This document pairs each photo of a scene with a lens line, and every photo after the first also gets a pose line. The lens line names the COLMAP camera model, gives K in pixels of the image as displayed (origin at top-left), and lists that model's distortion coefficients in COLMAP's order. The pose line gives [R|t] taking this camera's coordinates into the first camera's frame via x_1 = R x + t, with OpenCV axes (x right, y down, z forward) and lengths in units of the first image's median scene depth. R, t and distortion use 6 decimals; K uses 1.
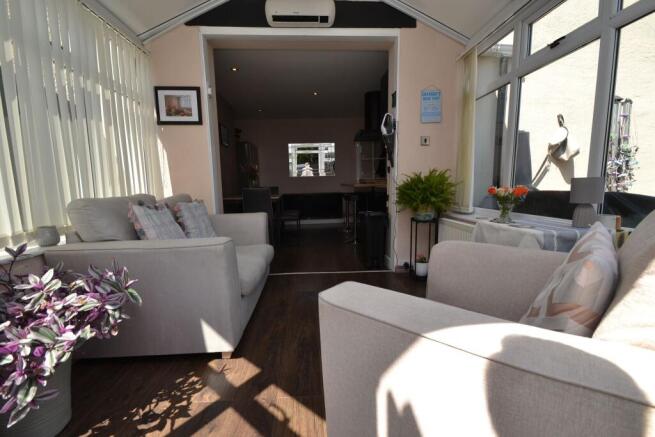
lens RADIAL K [[292.6, 0, 325.6], [0, 292.6, 217.0], [0, 0, 1]] dist [-0.001192, -0.001243]
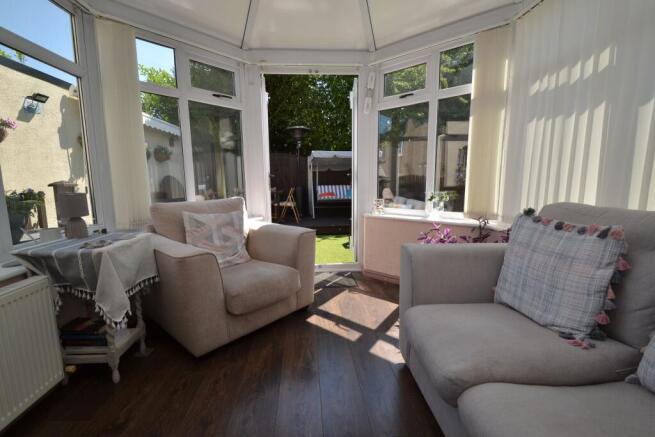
lens RADIAL K [[292.6, 0, 325.6], [0, 292.6, 221.3], [0, 0, 1]] dist [-0.001192, -0.001243]
pose [[-0.999481, 0.024800, 0.020567, -0.105206], [0.029331, 0.964530, 0.262338, -0.325146], [-0.013331, 0.262805, -0.964757, 2.273253]]
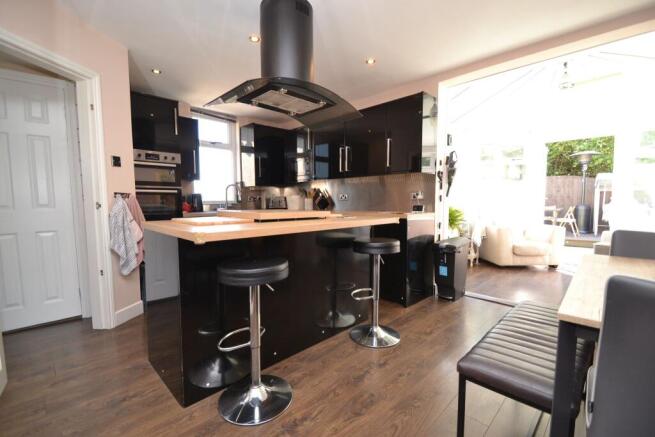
lens RADIAL K [[292.6, 0, 325.1], [0, 292.6, 218.5], [0, 0, 1]] dist [-0.001192, -0.001243]
pose [[-0.638435, -0.027457, 0.769186, -0.827866], [0.114921, 0.984760, 0.130538, -0.685544], [-0.761048, 0.171736, -0.625550, 4.825155]]
